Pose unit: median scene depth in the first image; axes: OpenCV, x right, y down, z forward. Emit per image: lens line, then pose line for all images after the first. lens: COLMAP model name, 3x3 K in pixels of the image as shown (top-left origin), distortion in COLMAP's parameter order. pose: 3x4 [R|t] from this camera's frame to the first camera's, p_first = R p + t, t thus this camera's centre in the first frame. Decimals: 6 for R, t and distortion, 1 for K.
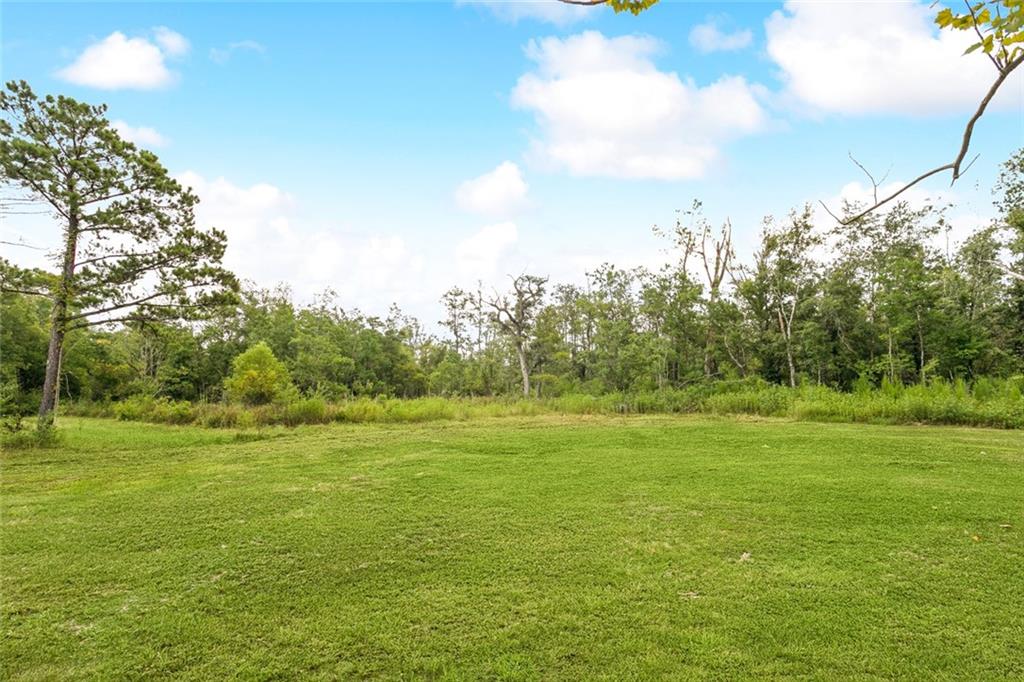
lens RADIAL K [[492.2, 0, 512.0], [0, 492.2, 341.0], [0, 0, 1]] dist [0.000653, 0.000048]
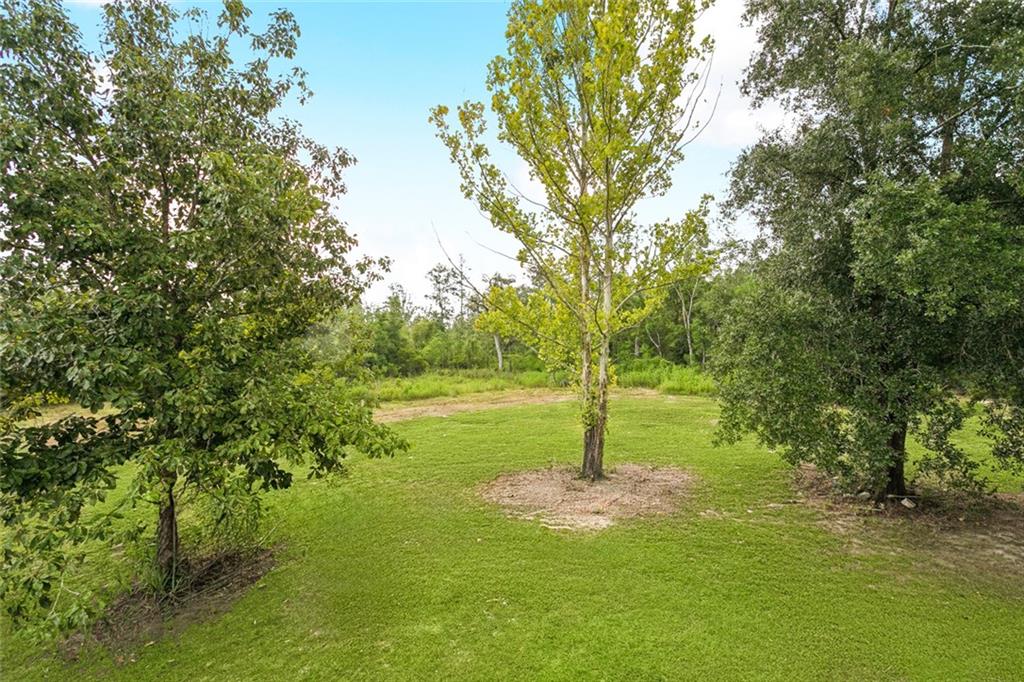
lens RADIAL K [[492.2, 0, 512.0], [0, 492.2, 341.0], [0, 0, 1]] dist [0.000653, 0.000048]
pose [[0.999165, -0.020003, 0.035633, 0.011426], [0.016479, 0.995186, 0.096605, -0.066689], [-0.037394, -0.095938, 0.994685, -0.220215]]
